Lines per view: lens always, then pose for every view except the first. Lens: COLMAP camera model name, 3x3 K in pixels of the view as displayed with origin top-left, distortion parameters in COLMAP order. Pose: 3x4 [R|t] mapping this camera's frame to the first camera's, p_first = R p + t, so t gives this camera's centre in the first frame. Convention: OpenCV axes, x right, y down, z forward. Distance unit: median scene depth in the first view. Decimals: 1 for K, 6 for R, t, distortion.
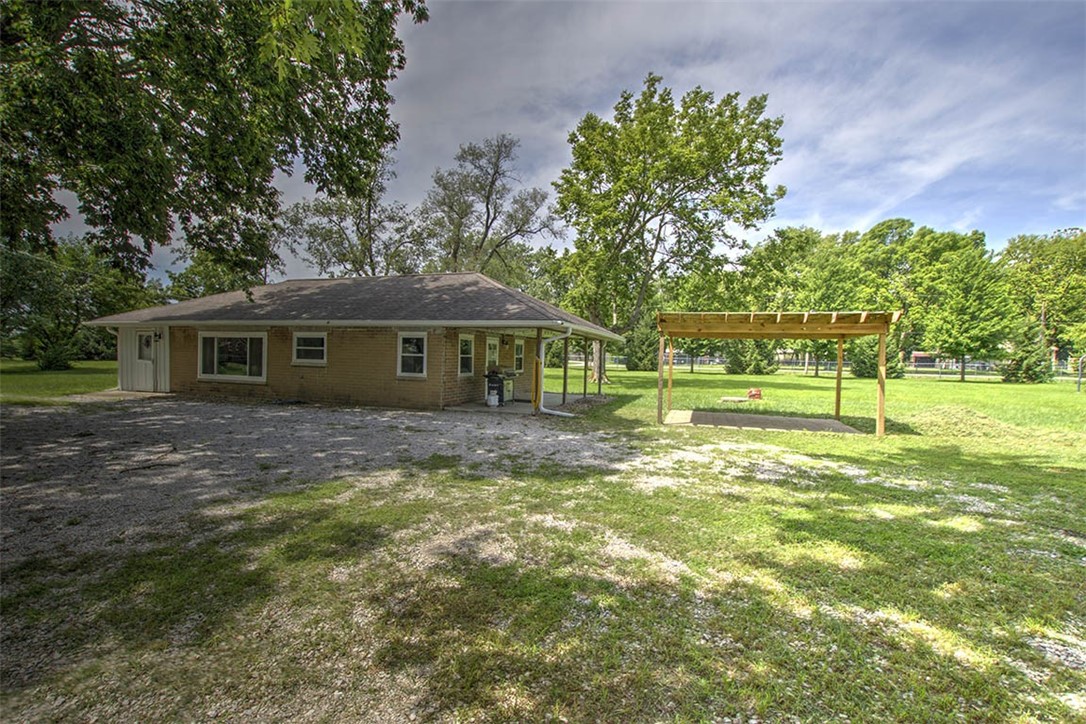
lens RADIAL K [[470.4, 0, 543.0], [0, 470.4, 362.0], [0, 0, 1]] dist [0.000178, -0.000528]
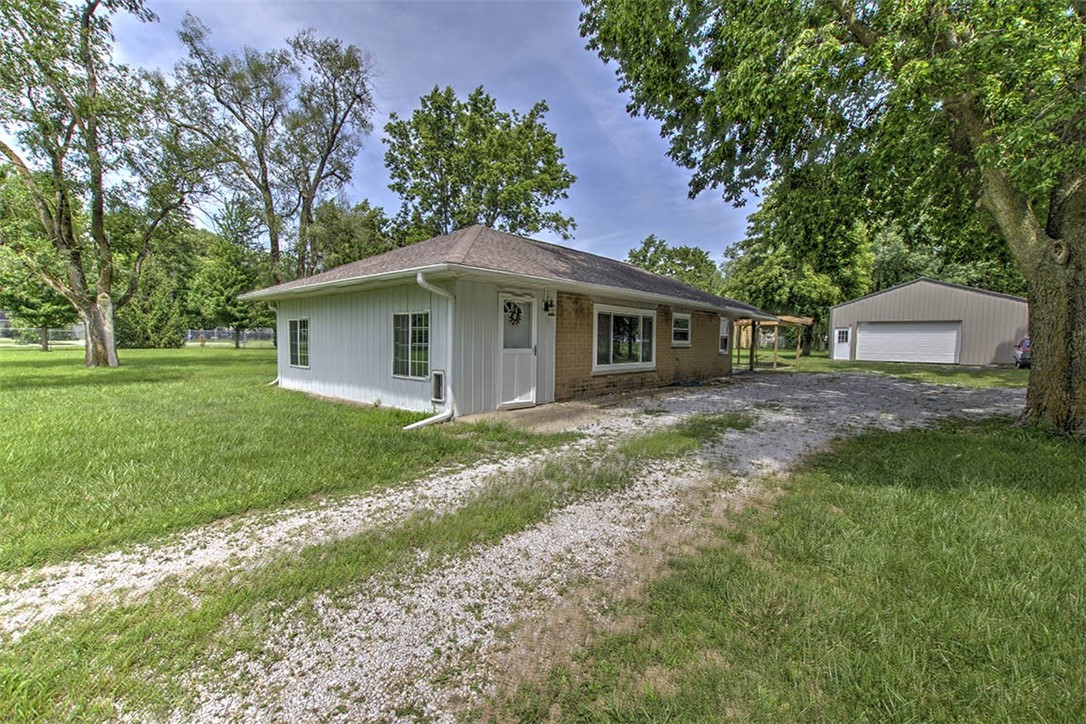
lens RADIAL K [[470.4, 0, 543.0], [0, 470.4, 362.0], [0, 0, 1]] dist [0.000178, -0.000528]
pose [[0.380373, -0.061598, 0.922780, -0.767756], [0.006714, 0.997937, 0.063847, -0.013370], [-0.924809, -0.018090, 0.380002, 0.442112]]
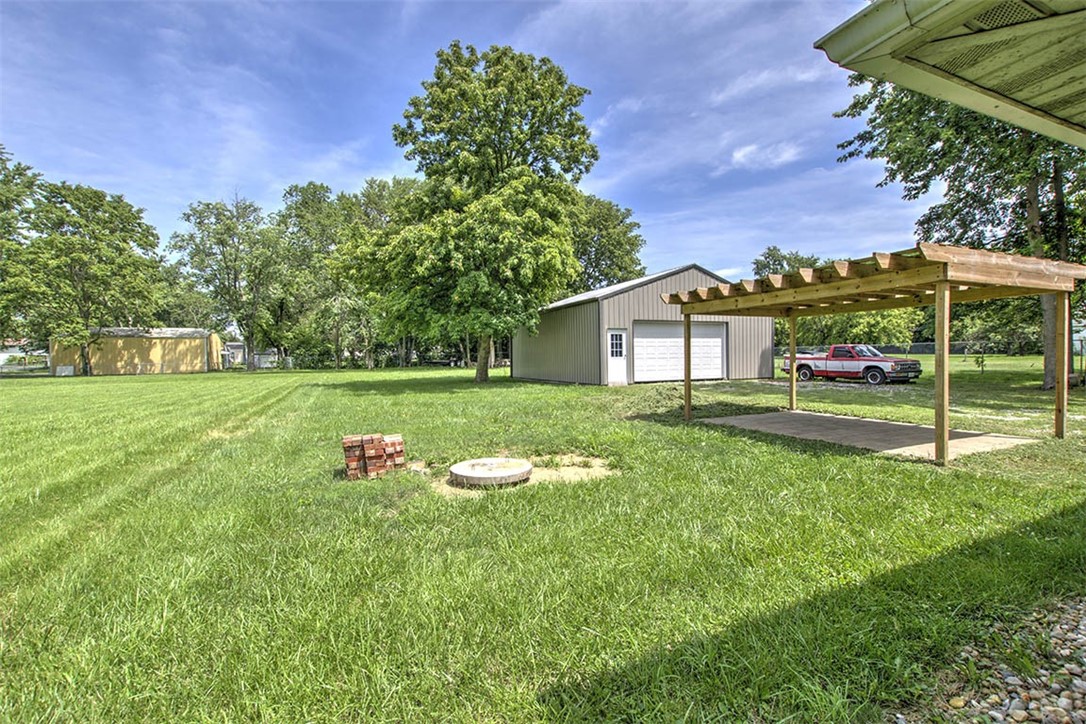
lens RADIAL K [[470.4, 0, 543.0], [0, 470.4, 362.0], [0, 0, 1]] dist [0.000178, -0.000528]
pose [[-0.684709, -0.022381, 0.728472, 0.104546], [0.011508, 0.999072, 0.041512, -0.002008], [-0.728725, 0.036807, -0.683816, 0.740576]]
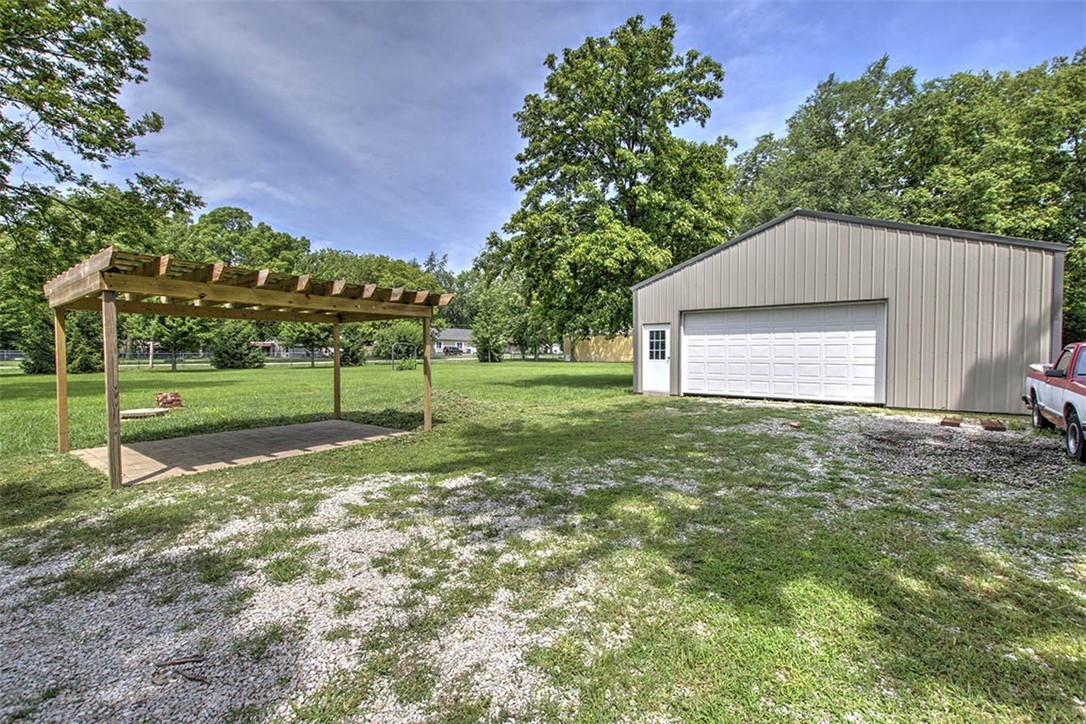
lens RADIAL K [[470.4, 0, 543.0], [0, 470.4, 362.0], [0, 0, 1]] dist [0.000178, -0.000528]
pose [[0.306707, -0.041589, 0.950895, -0.022444], [0.023266, 0.999074, 0.036192, 0.000432], [-0.951520, 0.011023, 0.307390, 0.173556]]
